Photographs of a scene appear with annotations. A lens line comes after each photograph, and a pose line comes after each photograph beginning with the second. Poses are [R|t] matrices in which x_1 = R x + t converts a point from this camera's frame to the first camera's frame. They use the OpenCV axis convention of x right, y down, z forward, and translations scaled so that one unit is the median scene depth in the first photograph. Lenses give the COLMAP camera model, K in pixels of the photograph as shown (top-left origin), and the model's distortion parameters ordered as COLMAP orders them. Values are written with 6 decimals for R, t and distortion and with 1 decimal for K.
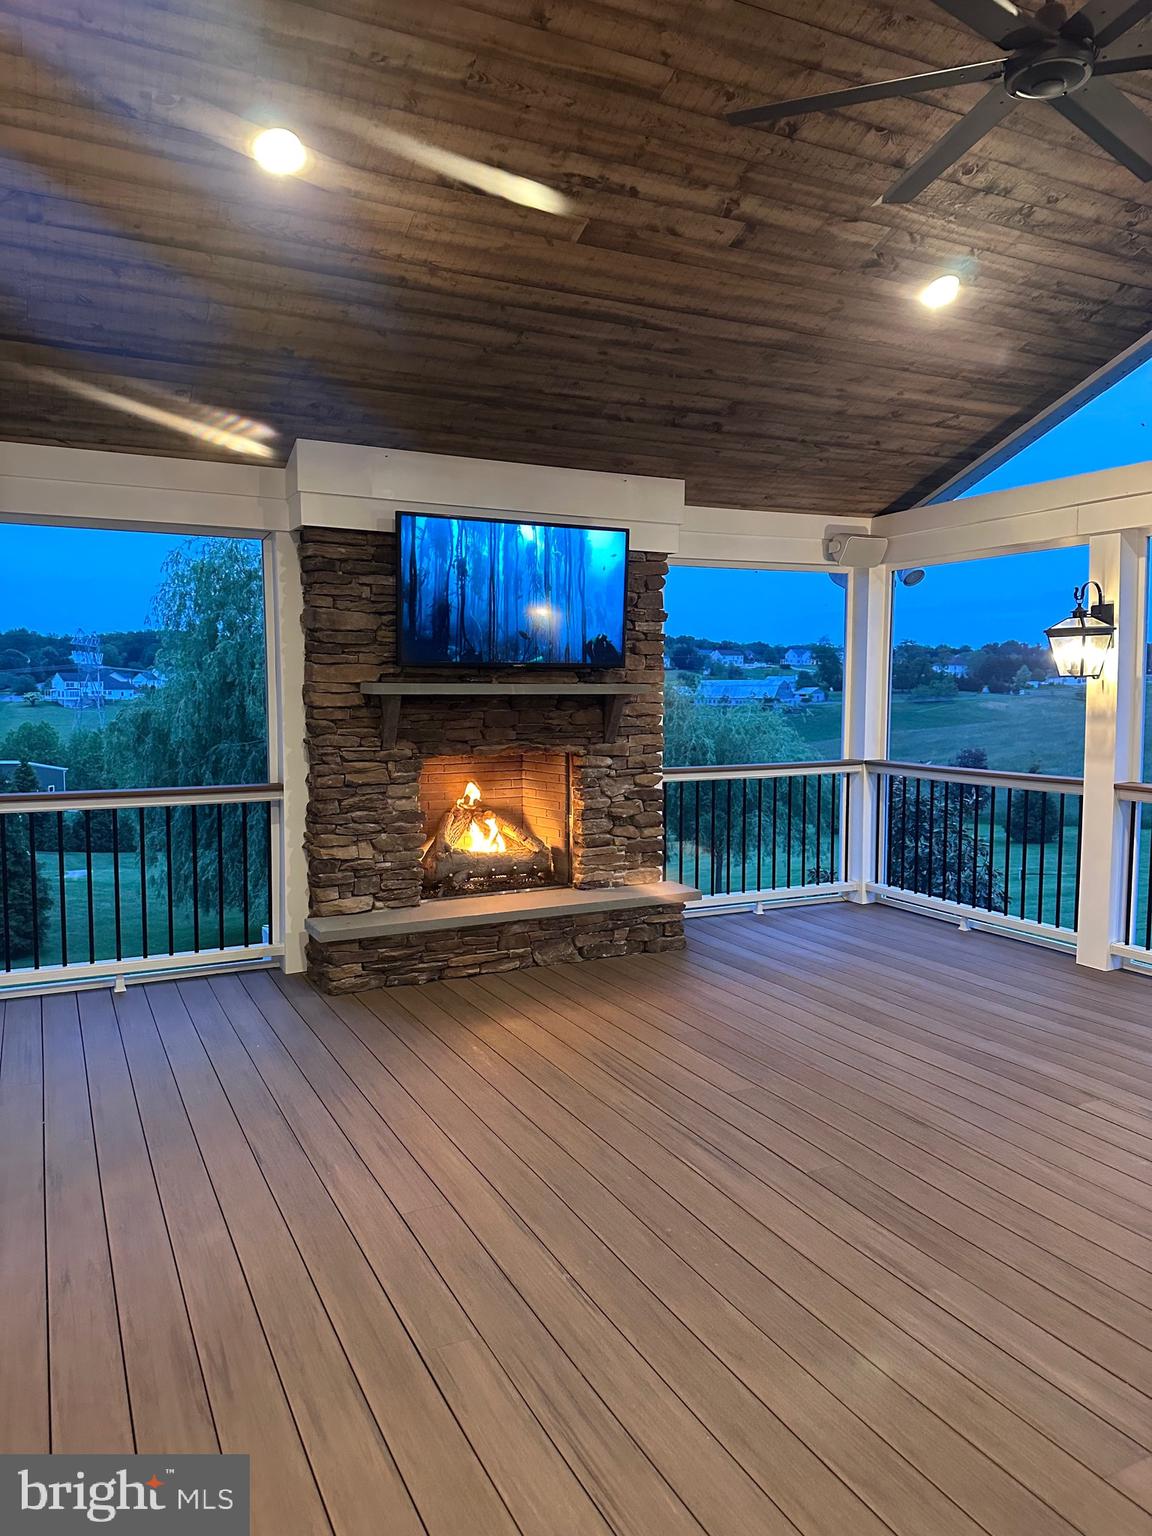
lens RADIAL K [[1063.6, 0, 574.7], [0, 1063.6, 776.8], [0, 0, 1]] dist [0.046235, -0.064155]
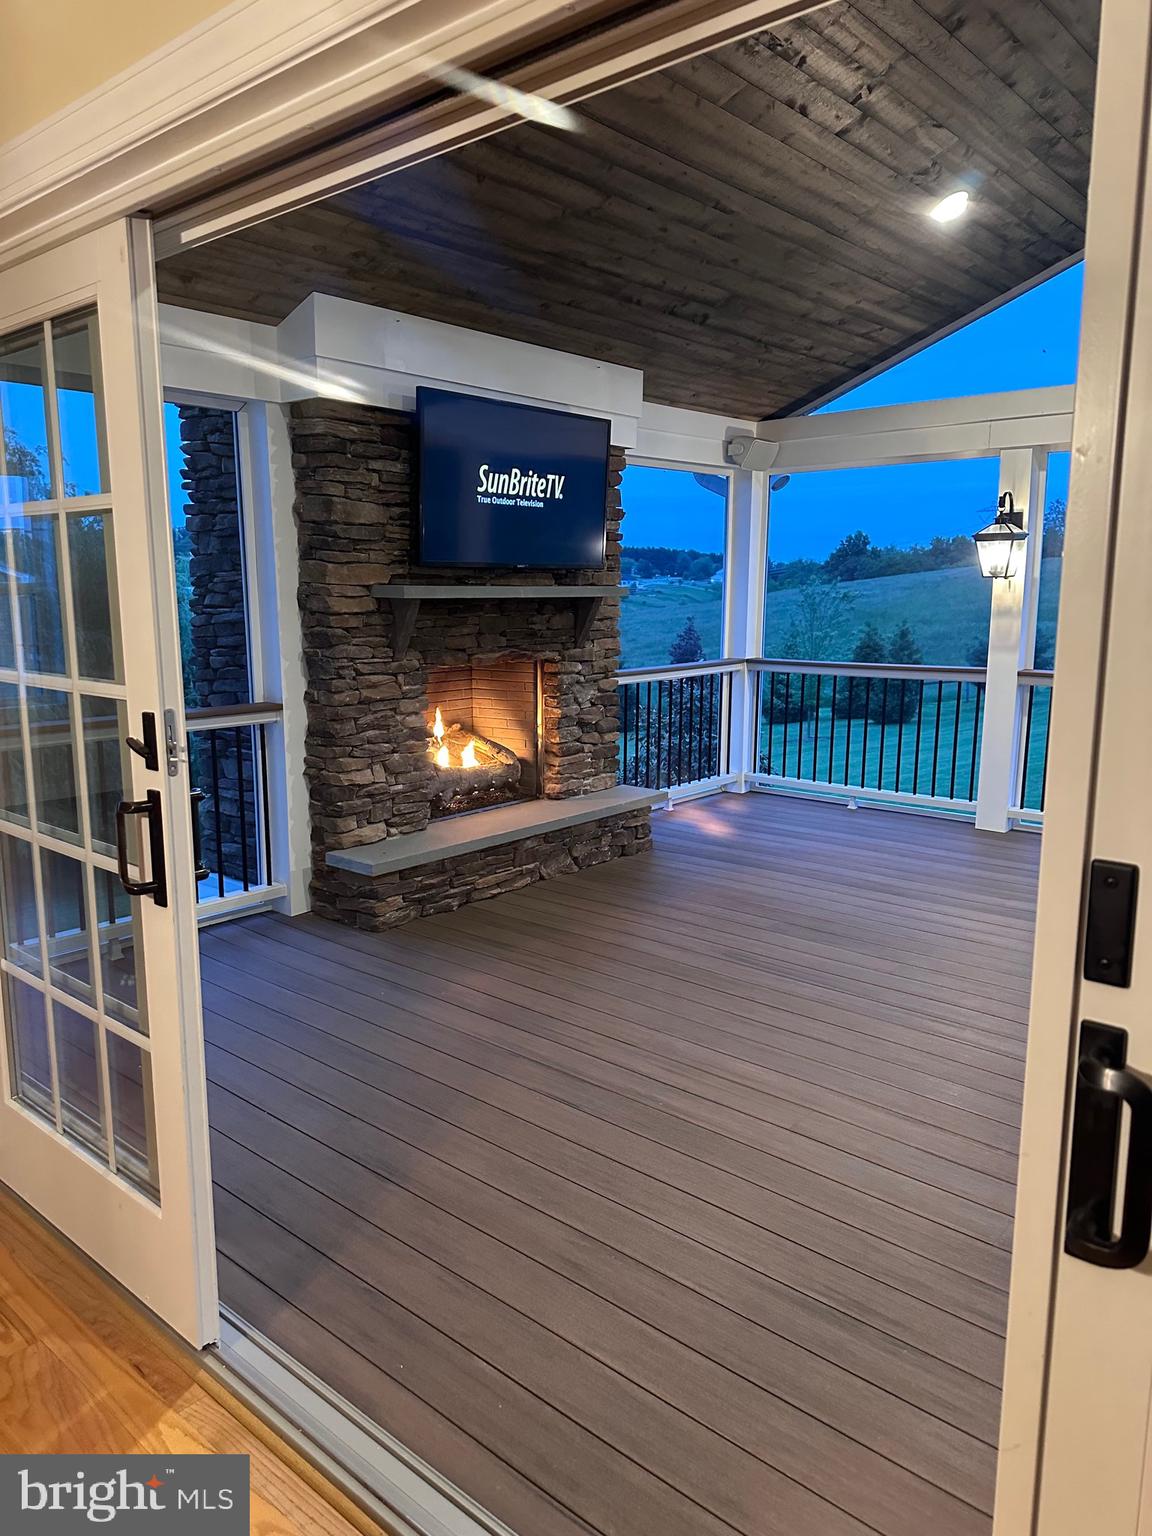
lens RADIAL K [[1063.6, 0, 576.8], [0, 1063.6, 784.7], [0, 0, 1]] dist [0.046235, -0.064155]
pose [[0.927633, -0.071477, 0.366590, -0.378818], [0.035320, 0.993907, 0.104414, -0.009816], [-0.371820, -0.083910, 0.924505, 0.102097]]
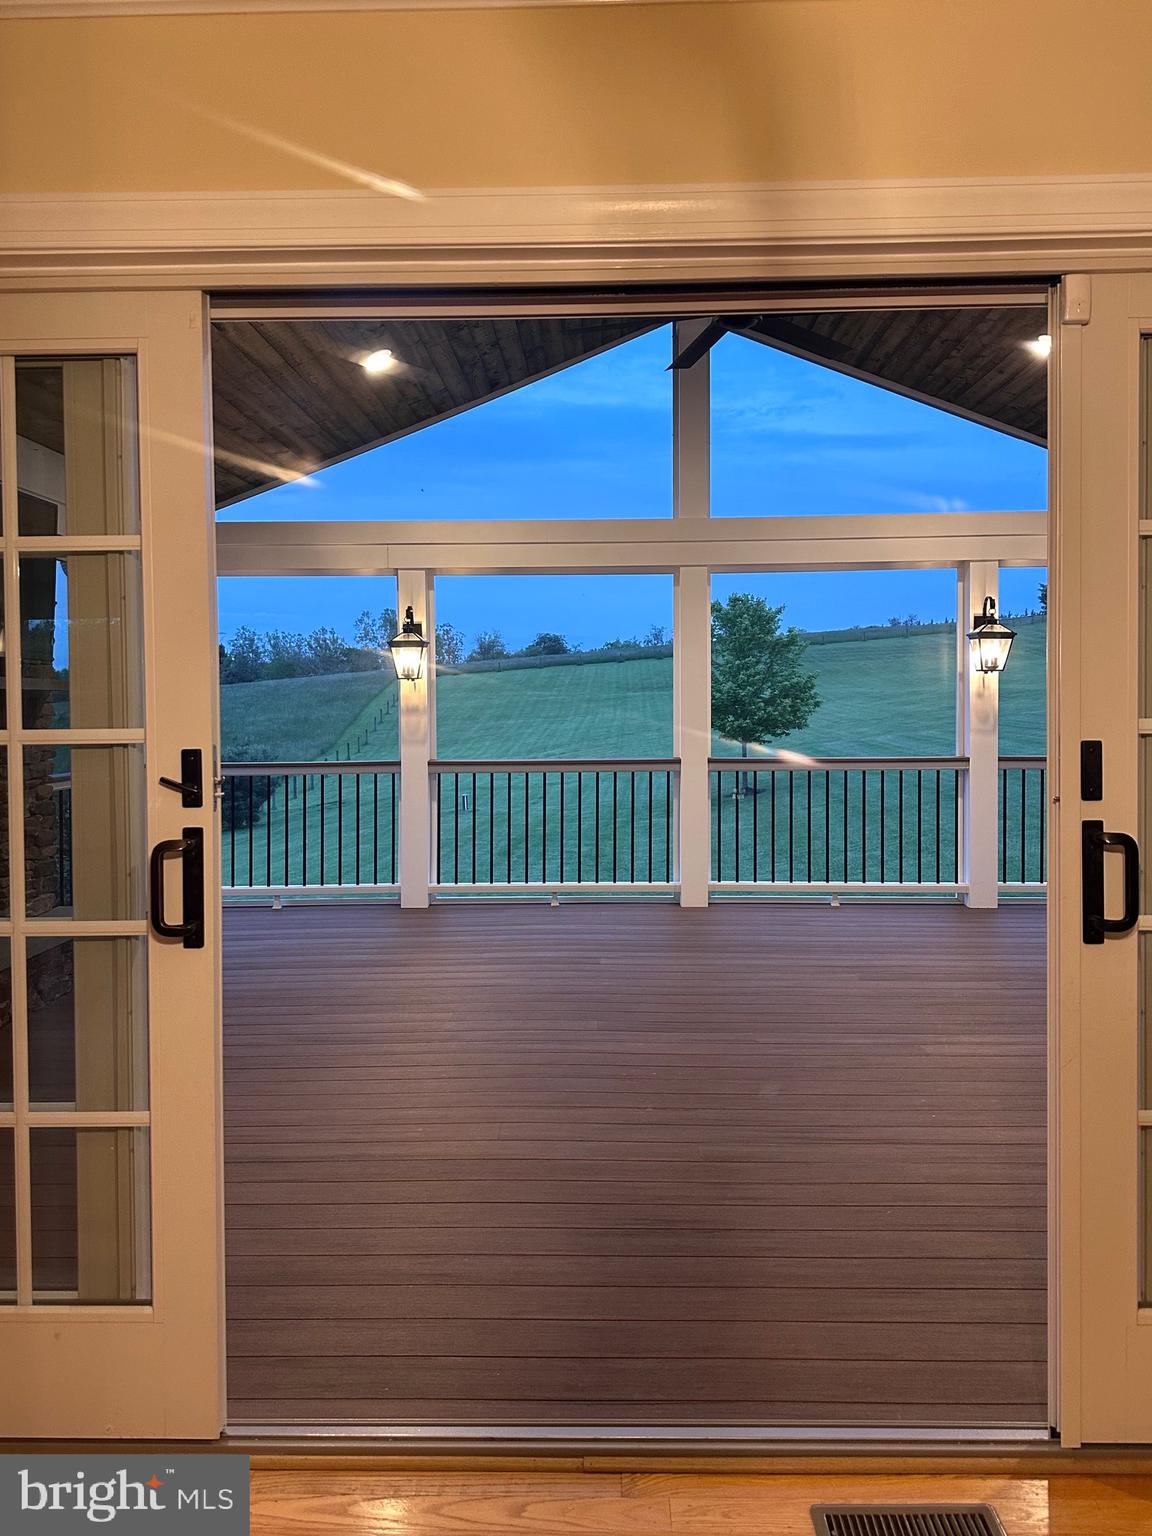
lens RADIAL K [[1135.1, 0, 570.3], [0, 1135.1, 759.4], [0, 0, 1]] dist [0.090395, 0.000651]
pose [[0.469532, -0.048015, 0.881609, -0.656921], [0.089290, 0.995983, 0.006690, 0.011067], [-0.878389, 0.075577, 0.471934, 0.196509]]
